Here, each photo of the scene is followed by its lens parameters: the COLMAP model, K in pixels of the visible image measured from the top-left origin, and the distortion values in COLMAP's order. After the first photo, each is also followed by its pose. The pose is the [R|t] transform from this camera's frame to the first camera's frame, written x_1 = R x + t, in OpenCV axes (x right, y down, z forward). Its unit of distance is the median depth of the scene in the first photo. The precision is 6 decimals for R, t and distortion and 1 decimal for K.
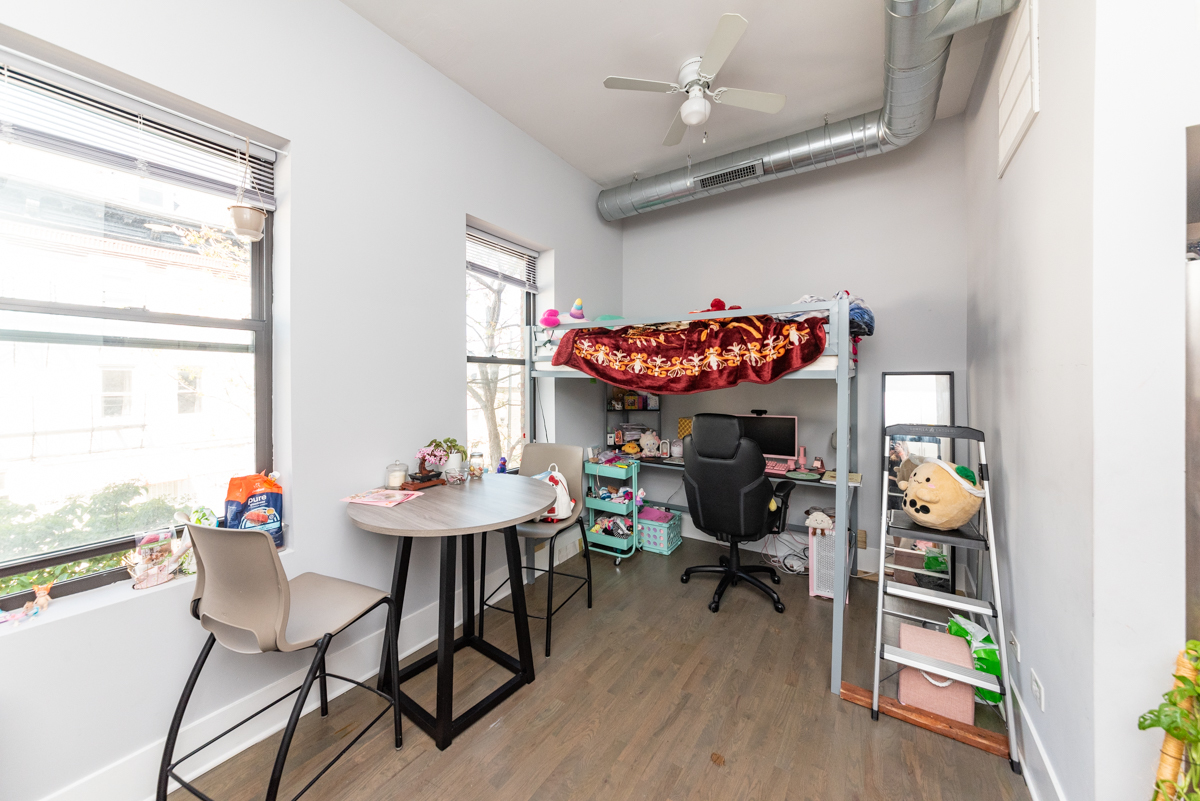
lens RADIAL K [[421.6, 0, 597.0], [0, 421.6, 384.6], [0, 0, 1]] dist [0.001544, -0.000146]
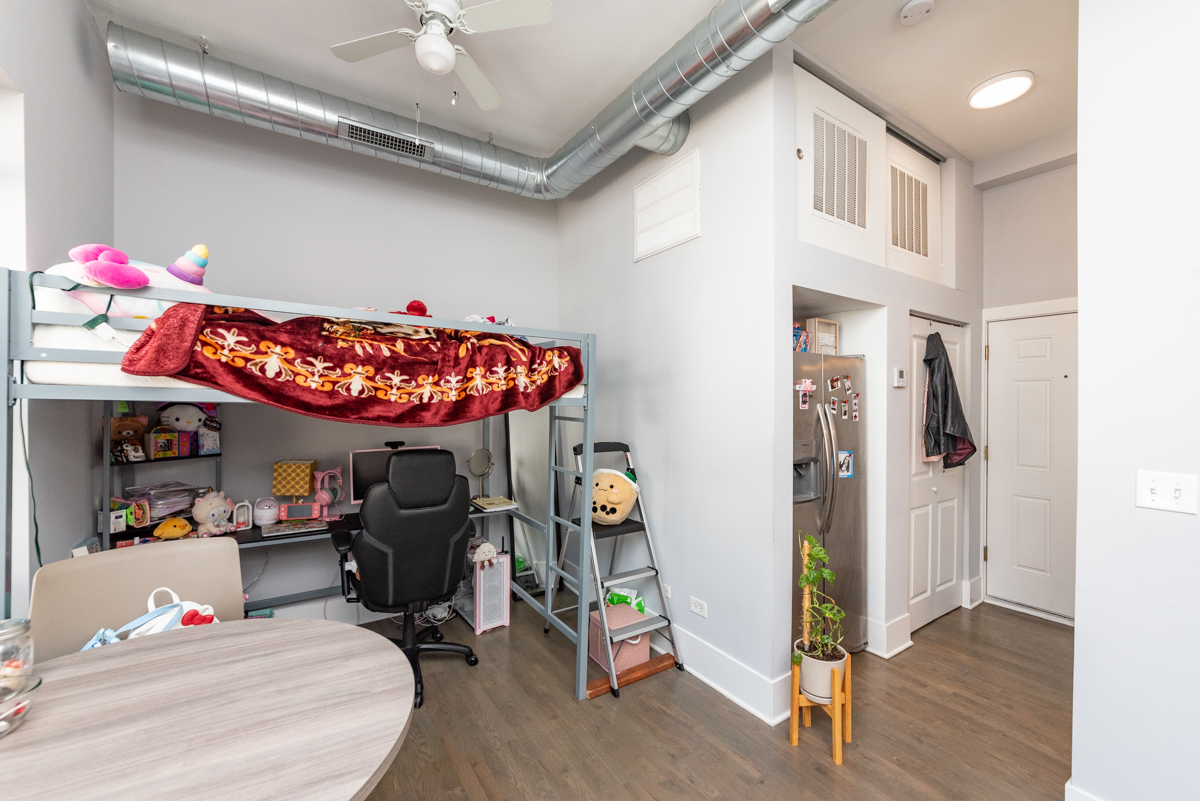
lens RADIAL K [[483.0, 0, 597.4], [0, 483.0, 404.0], [0, 0, 1]] dist [-0.001631, -0.000015]
pose [[0.392720, 0.002243, 0.919655, -0.432889], [0.002507, 0.999991, -0.003509, -0.011447], [-0.919655, 0.003683, 0.392711, 0.375976]]
